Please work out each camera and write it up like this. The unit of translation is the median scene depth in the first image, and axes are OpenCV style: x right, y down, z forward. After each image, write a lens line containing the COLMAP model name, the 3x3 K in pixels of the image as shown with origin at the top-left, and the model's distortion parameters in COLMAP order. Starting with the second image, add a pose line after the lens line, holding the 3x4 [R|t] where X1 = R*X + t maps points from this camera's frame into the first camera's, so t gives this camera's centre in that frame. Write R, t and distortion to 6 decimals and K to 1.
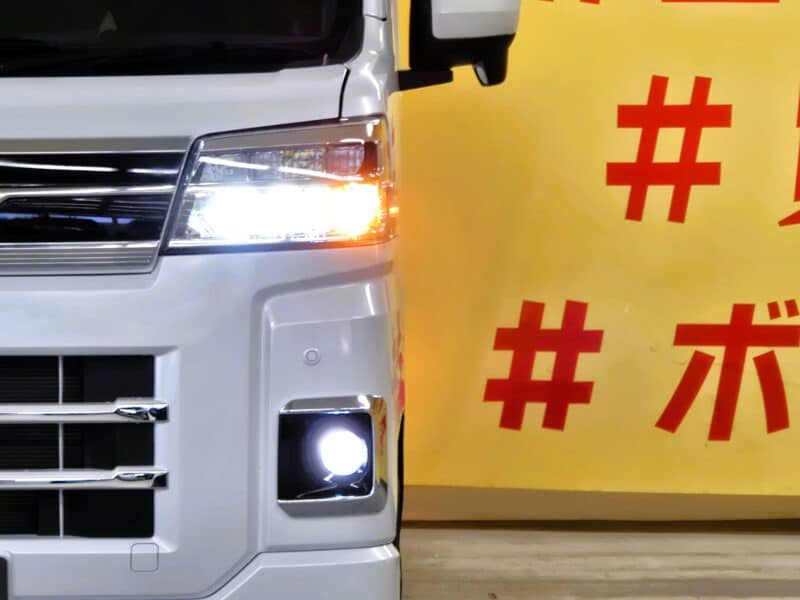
lens RADIAL K [[2423.1, 0, 402.7], [0, 2423.1, 298.5], [0, 0, 1]] dist [-0.129159, 0.000000]
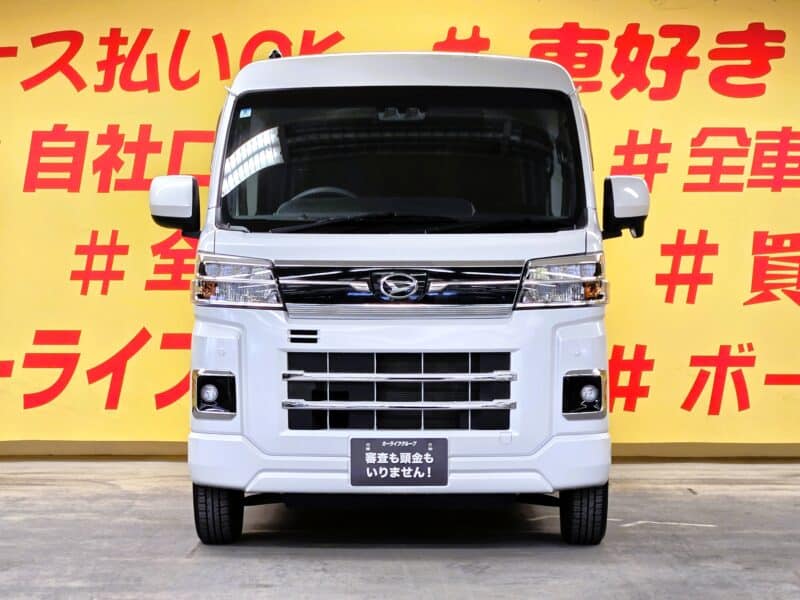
lens RADIAL K [[2423.1, 0, 397.7], [0, 2423.1, 301.3], [0, 0, 1]] dist [-0.129159, 0.000000]
pose [[0.997512, 0.000592, 0.070494, -0.355236], [0.002867, 0.998797, -0.048954, 0.083657], [-0.070438, 0.049034, 0.996310, -1.270074]]
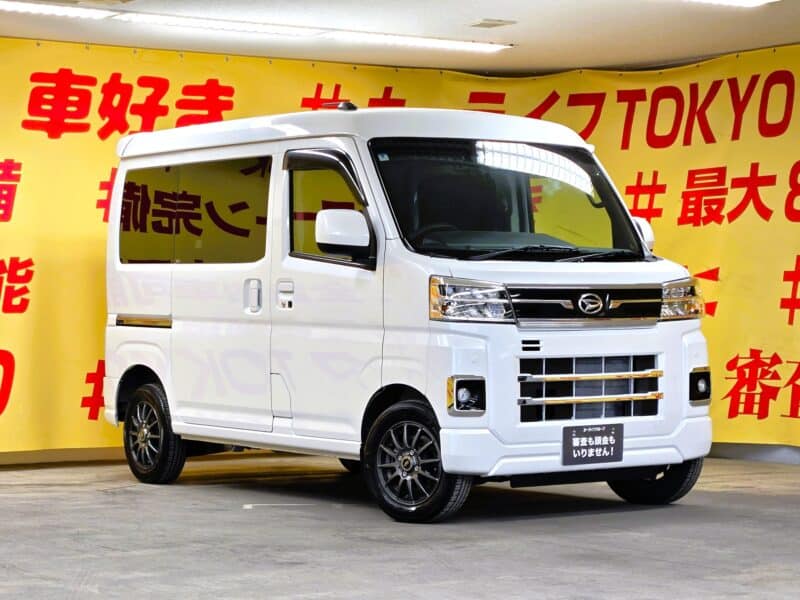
lens RADIAL K [[2423.1, 0, 397.9], [0, 2423.1, 296.5], [0, 0, 1]] dist [-0.129159, 0.000000]
pose [[0.677106, -0.000761, 0.735885, -2.403378], [0.046960, 0.998006, -0.042176, 0.059438], [-0.734386, 0.063115, 0.675791, -0.774207]]
